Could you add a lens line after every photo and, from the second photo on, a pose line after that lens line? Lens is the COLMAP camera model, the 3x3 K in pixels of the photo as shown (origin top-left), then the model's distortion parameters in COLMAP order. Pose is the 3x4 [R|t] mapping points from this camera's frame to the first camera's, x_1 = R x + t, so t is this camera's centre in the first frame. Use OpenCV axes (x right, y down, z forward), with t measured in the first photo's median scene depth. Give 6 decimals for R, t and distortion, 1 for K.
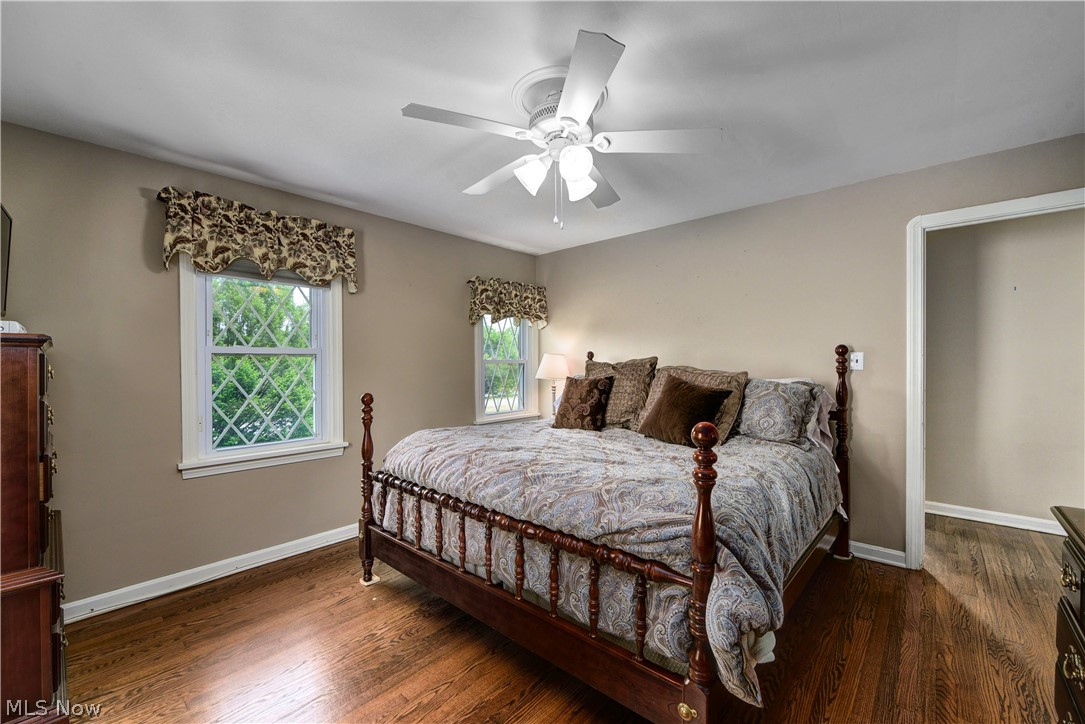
lens RADIAL K [[434.7, 0, 542.9], [0, 434.7, 365.4], [0, 0, 1]] dist [-0.008811, -0.000847]
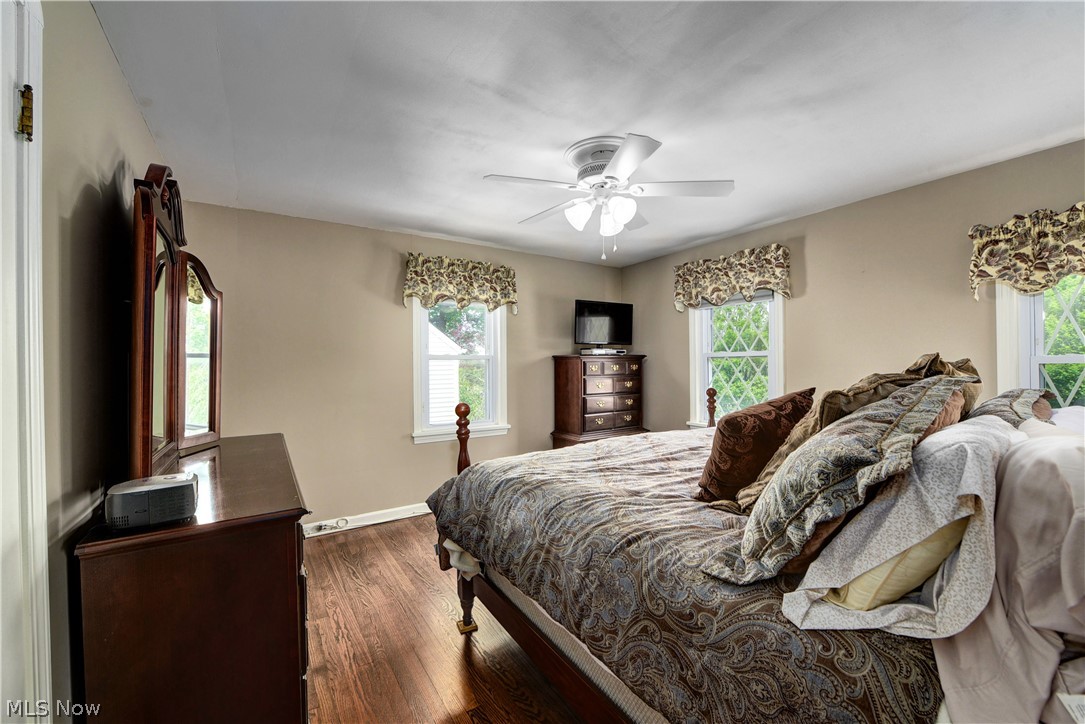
lens RADIAL K [[434.7, 0, 542.9], [0, 434.7, 365.4], [0, 0, 1]] dist [-0.008811, -0.000847]
pose [[-0.263541, 0.005919, -0.964630, 0.735874], [-0.001928, 0.999976, 0.006663, -0.005089], [0.964646, 0.003616, -0.263523, 0.660545]]
